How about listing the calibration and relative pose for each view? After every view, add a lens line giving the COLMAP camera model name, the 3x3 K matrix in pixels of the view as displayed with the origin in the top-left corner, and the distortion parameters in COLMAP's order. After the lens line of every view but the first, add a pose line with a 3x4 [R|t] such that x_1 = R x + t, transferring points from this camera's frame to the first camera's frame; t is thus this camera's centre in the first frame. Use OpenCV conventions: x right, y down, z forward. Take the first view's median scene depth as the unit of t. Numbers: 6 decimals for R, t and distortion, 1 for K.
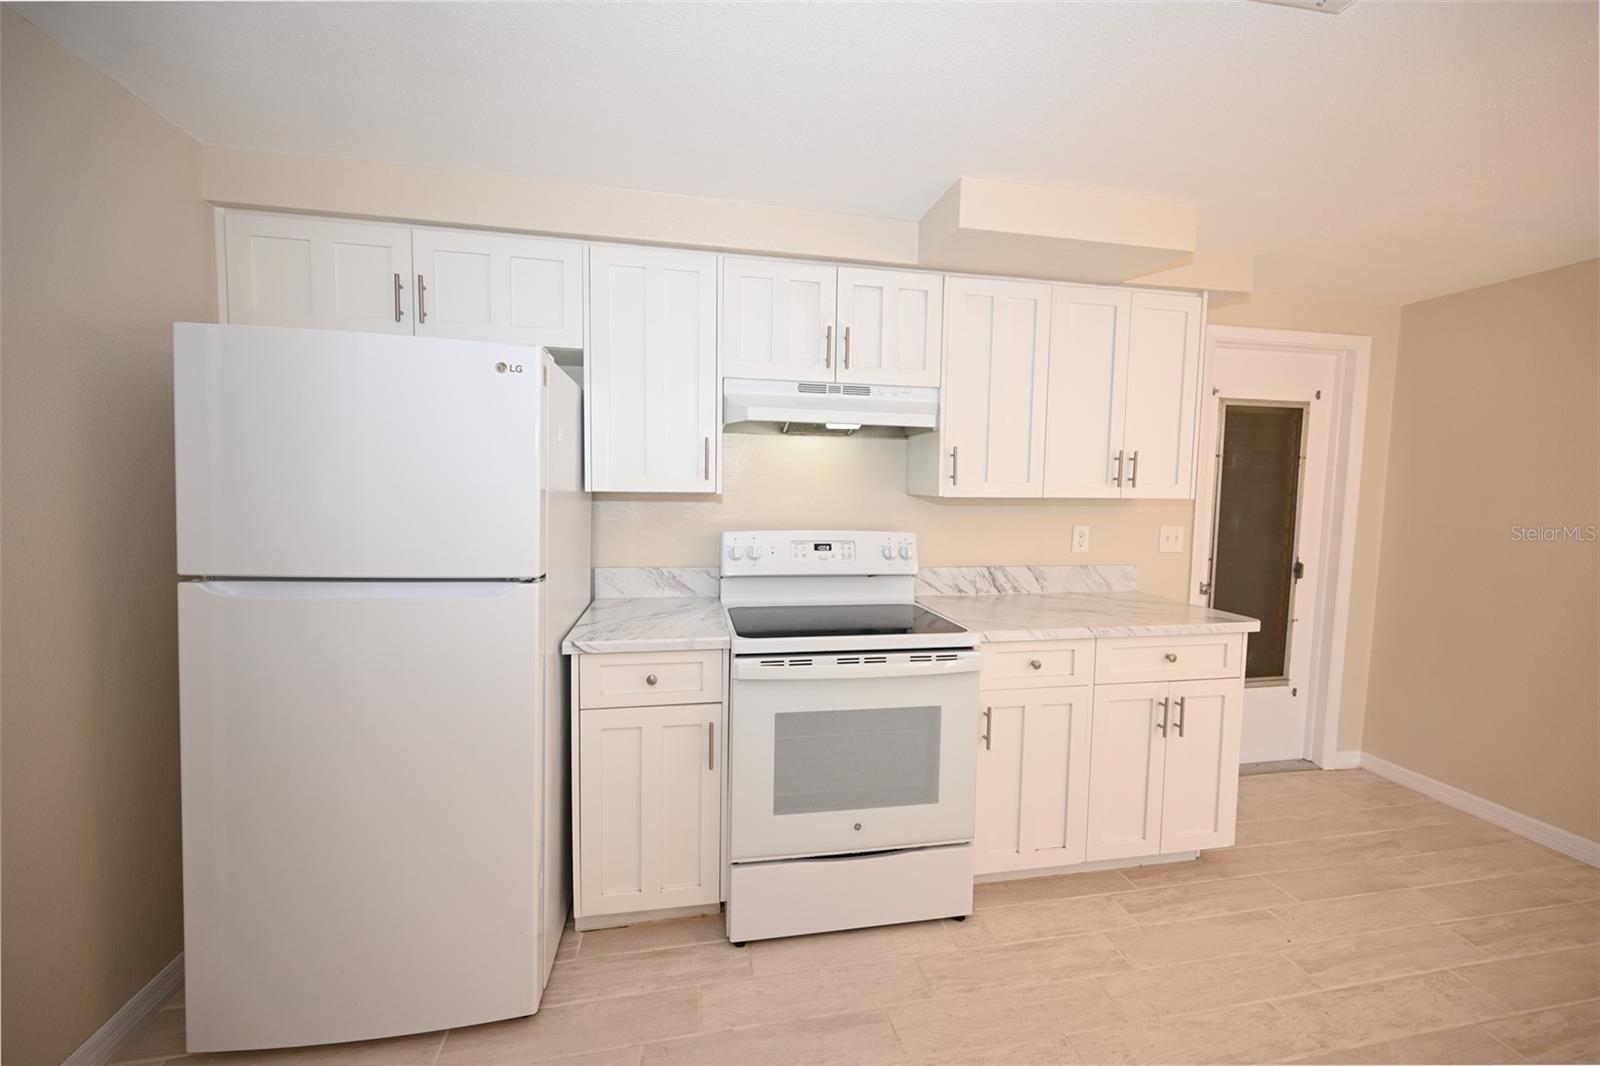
lens RADIAL K [[633.0, 0, 805.3], [0, 633.0, 532.9], [0, 0, 1]] dist [0.006998, 0.000028]
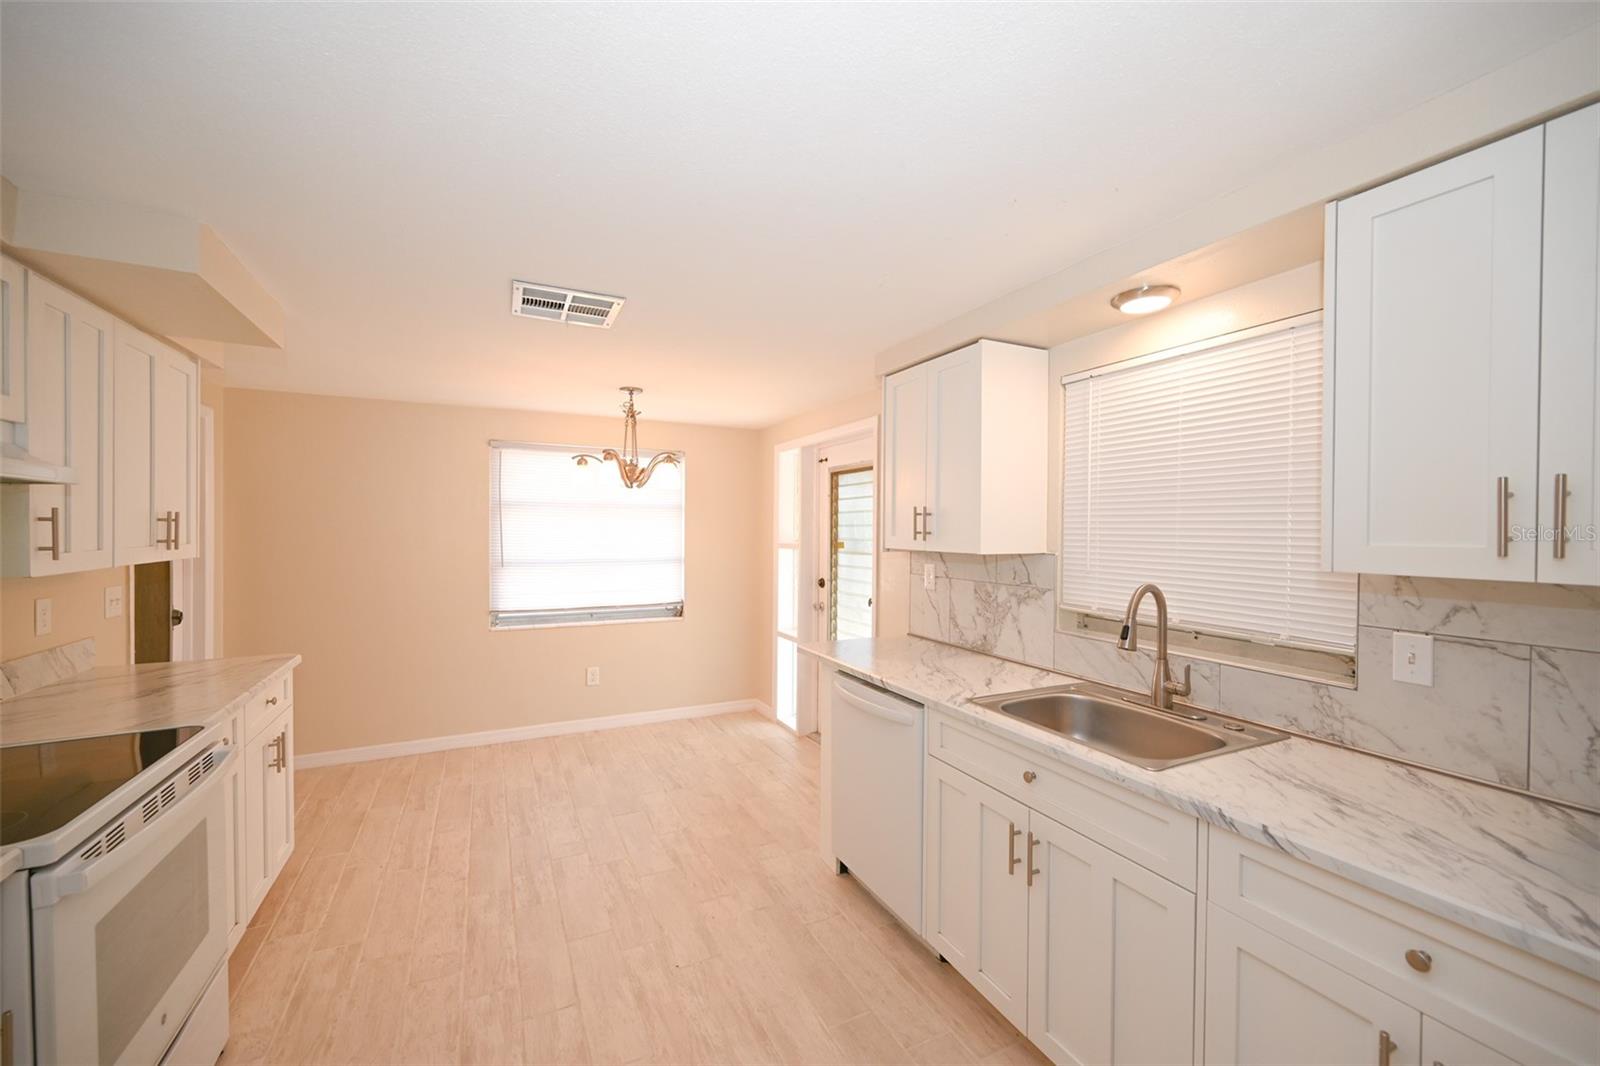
lens RADIAL K [[633.0, 0, 811.6], [0, 633.0, 531.2], [0, 0, 1]] dist [0.006998, 0.000028]
pose [[-0.266558, -0.025823, 0.963473, -0.702831], [0.065304, 0.996860, 0.044785, -0.083516], [-0.961604, 0.074857, -0.264035, 0.343031]]
